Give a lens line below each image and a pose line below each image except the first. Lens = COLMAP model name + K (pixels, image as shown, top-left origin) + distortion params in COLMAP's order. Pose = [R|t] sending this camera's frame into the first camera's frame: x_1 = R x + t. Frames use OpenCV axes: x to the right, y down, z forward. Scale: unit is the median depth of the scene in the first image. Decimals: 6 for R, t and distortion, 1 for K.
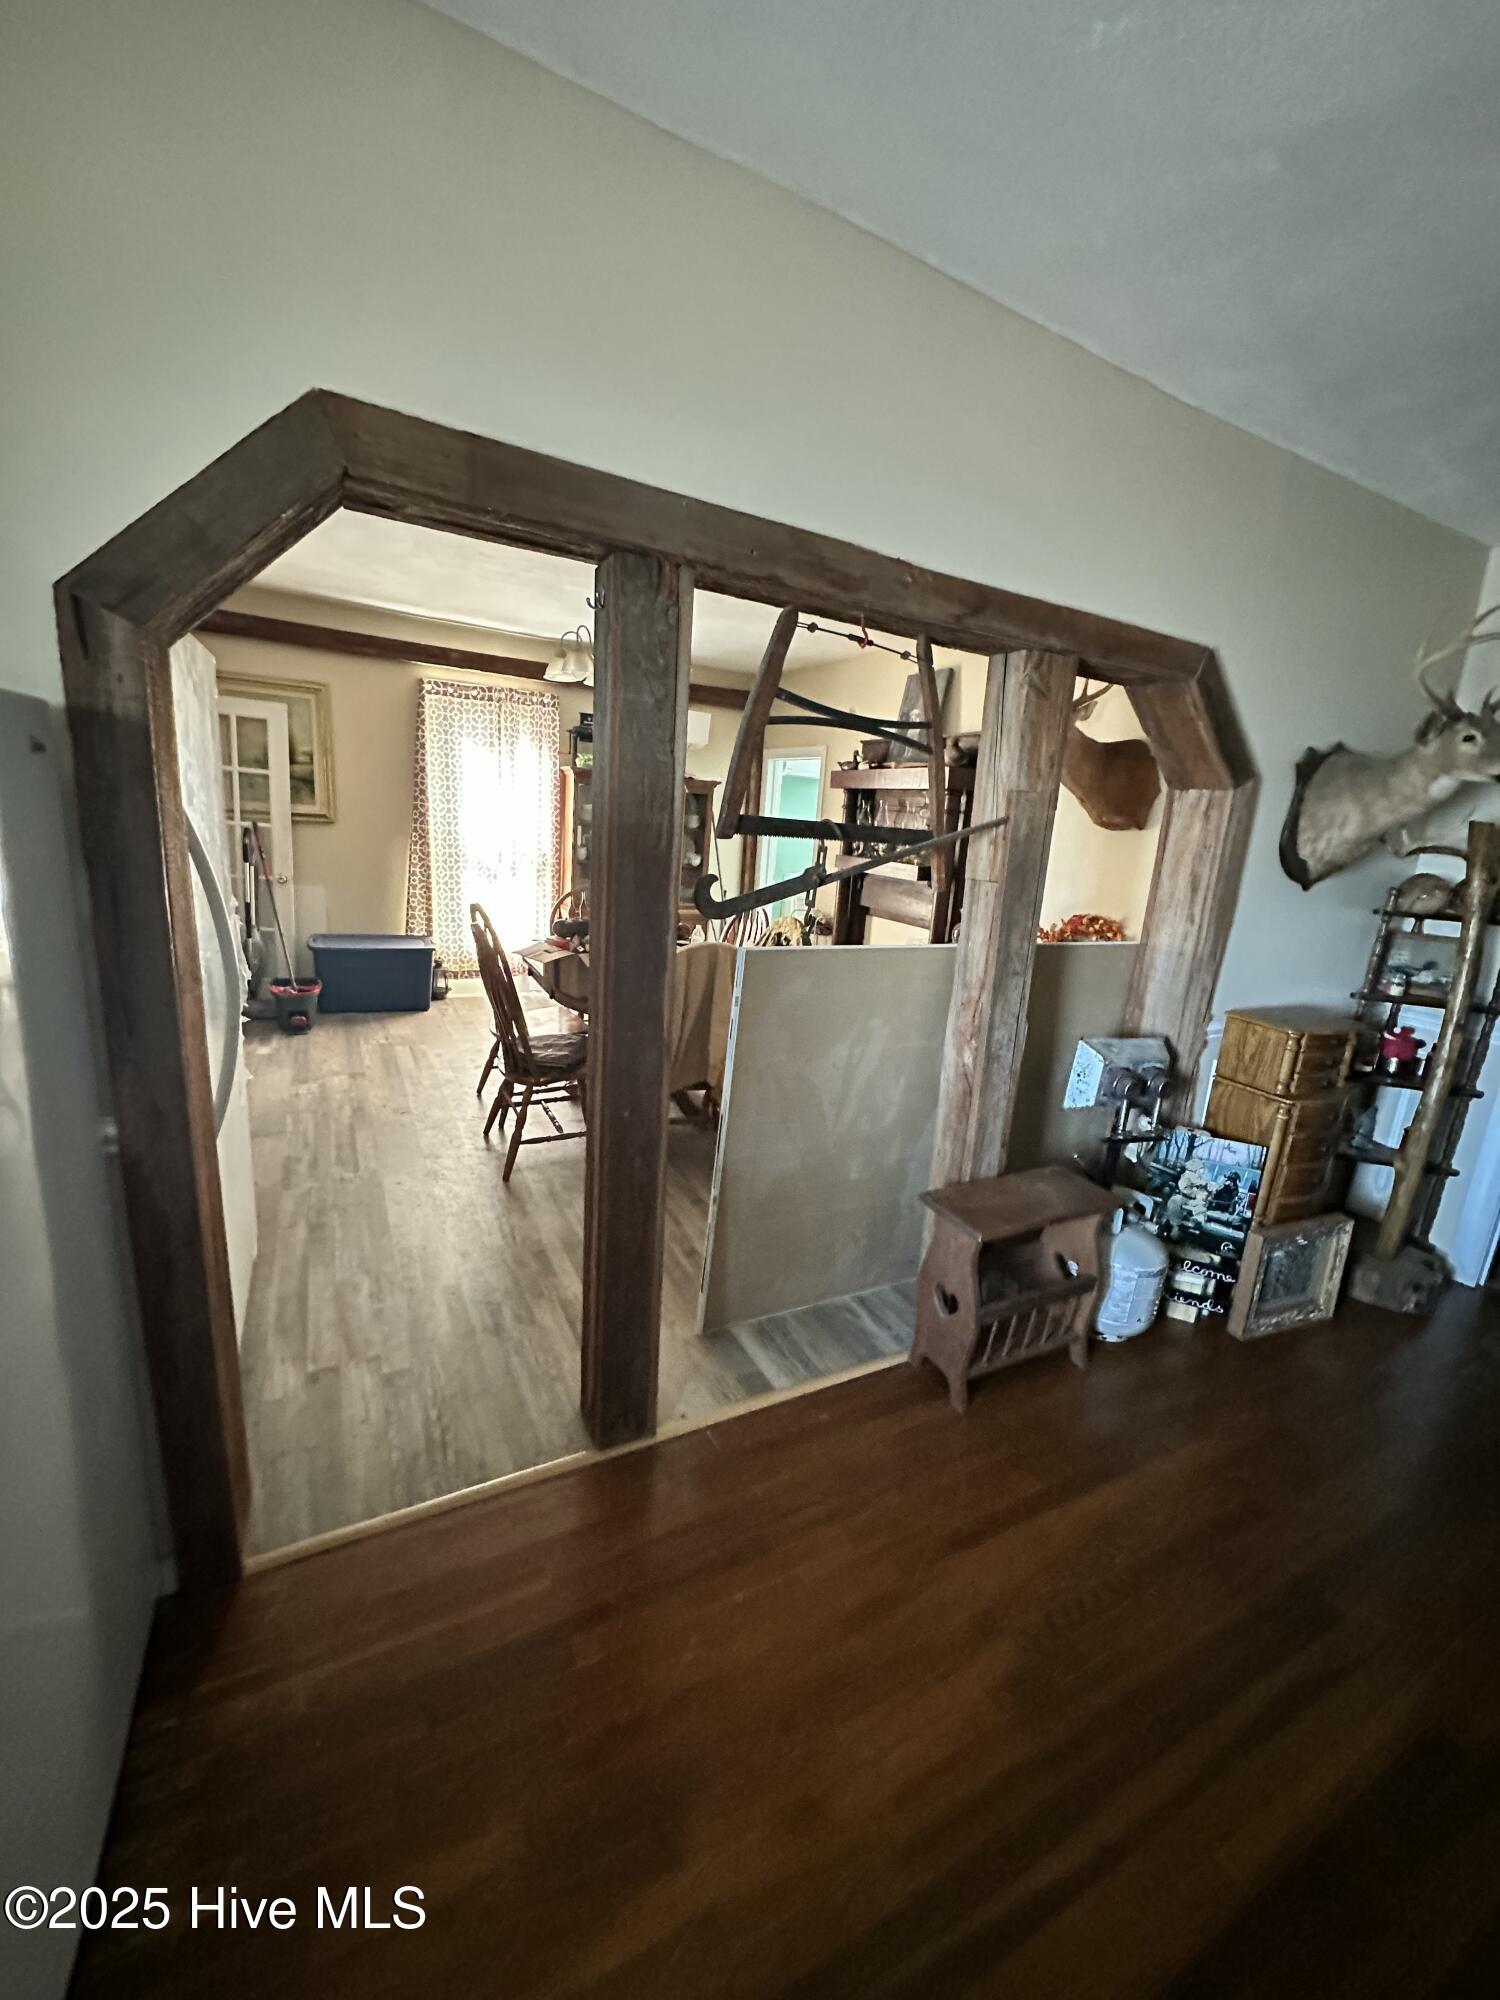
lens RADIAL K [[798.6, 0, 746.3], [0, 798.6, 997.4], [0, 0, 1]] dist [-0.003789, 0.000962]
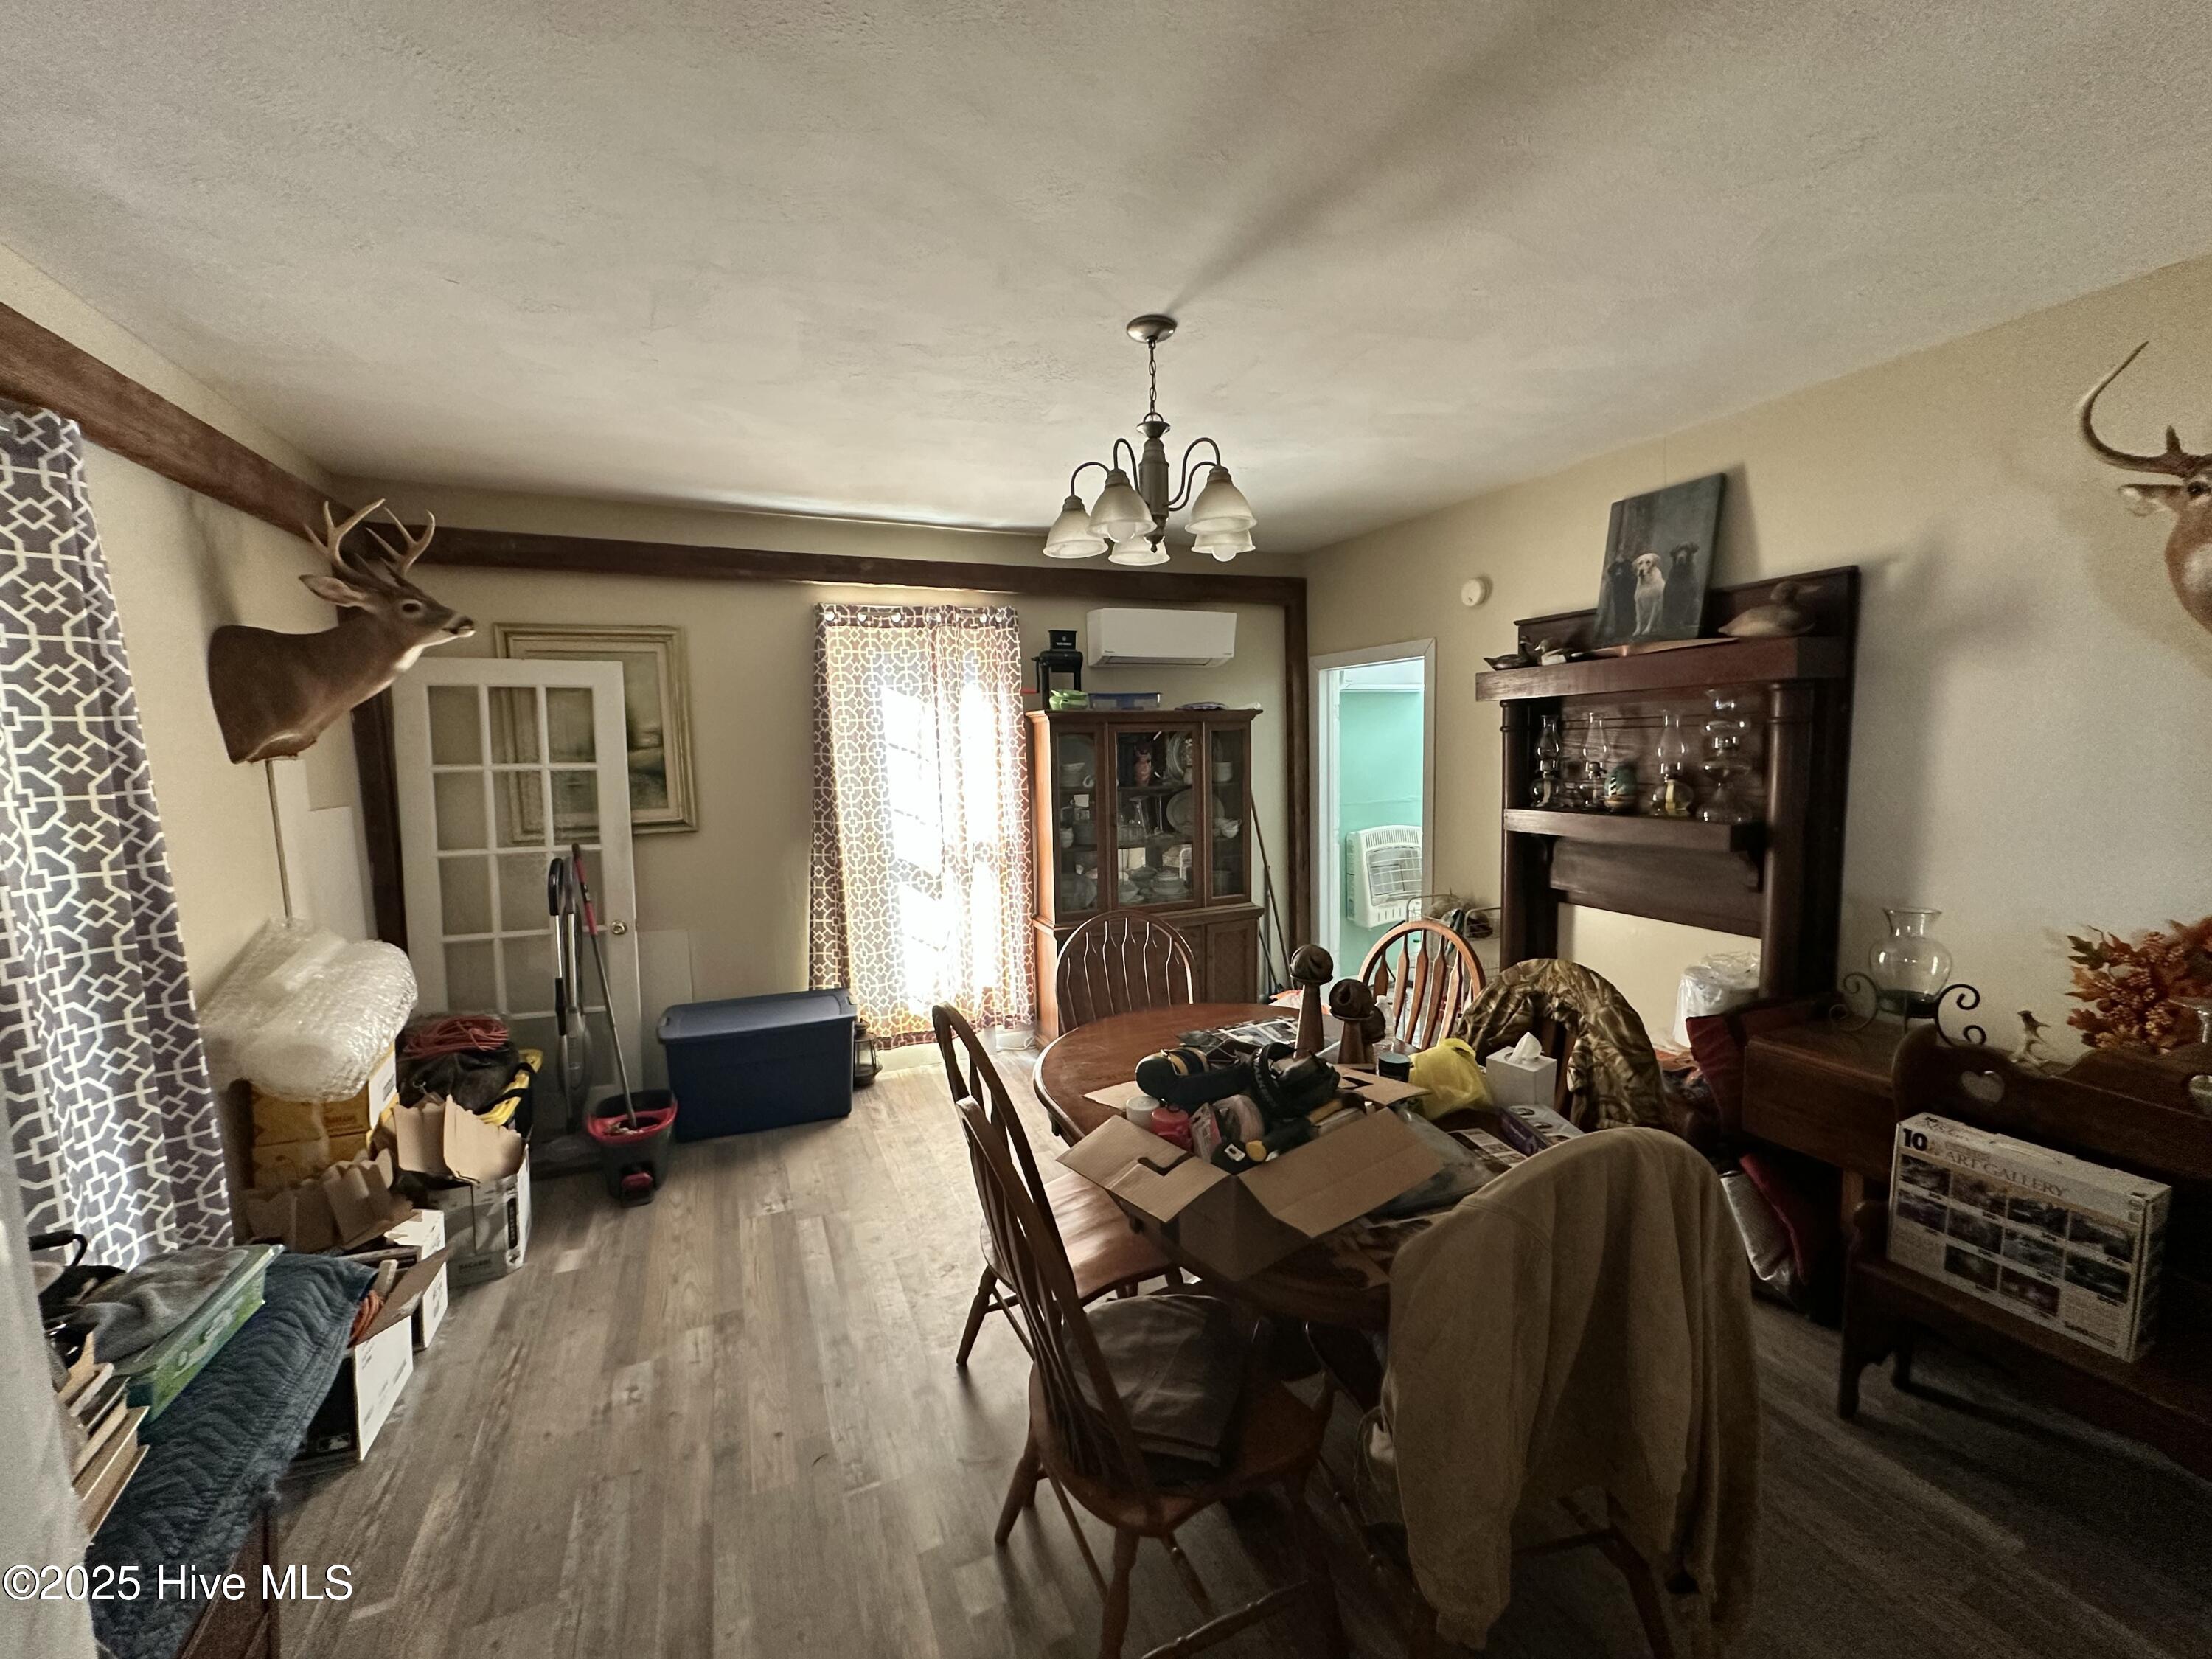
lens RADIAL K [[883.3, 0, 1099.2], [0, 883.3, 827.5], [0, 0, 1]] dist [-0.003789, 0.000962]
pose [[0.992480, -0.091007, -0.081861, -0.094087], [0.079492, 0.987742, -0.134339, -0.070600], [0.093083, 0.126822, 0.987548, 0.227280]]
